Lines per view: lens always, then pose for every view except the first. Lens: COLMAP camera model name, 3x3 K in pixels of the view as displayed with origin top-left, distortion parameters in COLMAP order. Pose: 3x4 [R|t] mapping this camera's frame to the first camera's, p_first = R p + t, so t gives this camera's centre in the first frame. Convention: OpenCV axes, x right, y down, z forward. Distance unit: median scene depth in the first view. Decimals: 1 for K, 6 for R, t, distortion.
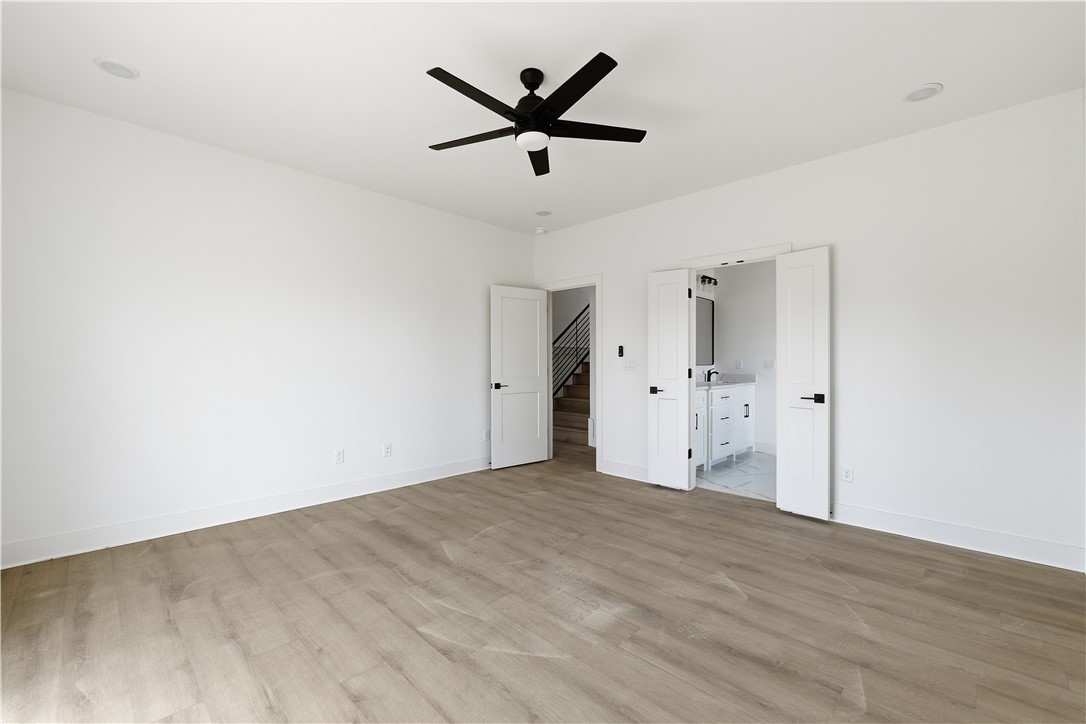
lens RADIAL K [[448.1, 0, 543.0], [0, 448.1, 362.0], [0, 0, 1]] dist [-0.008118, 0.000154]
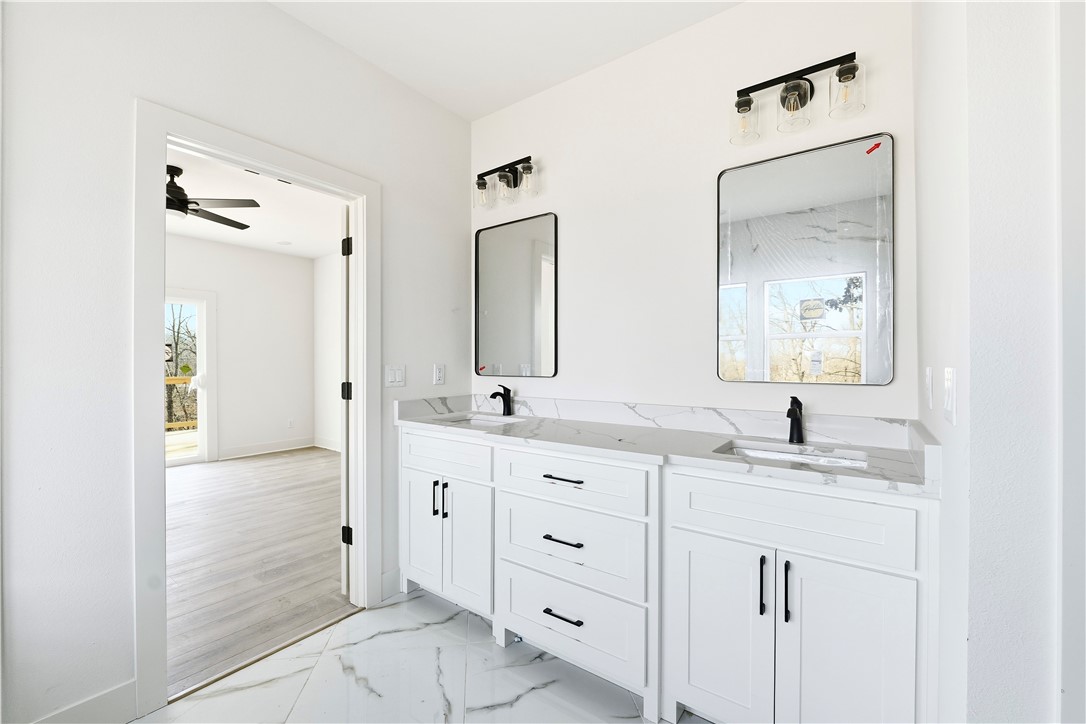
lens RADIAL K [[448.1, 0, 543.0], [0, 448.1, 362.0], [0, 0, 1]] dist [-0.008118, 0.000154]
pose [[0.136640, 0.003892, -0.990613, 1.521996], [-0.006341, 0.999975, 0.003054, -0.031956], [0.990600, 0.005864, 0.136662, 1.929183]]
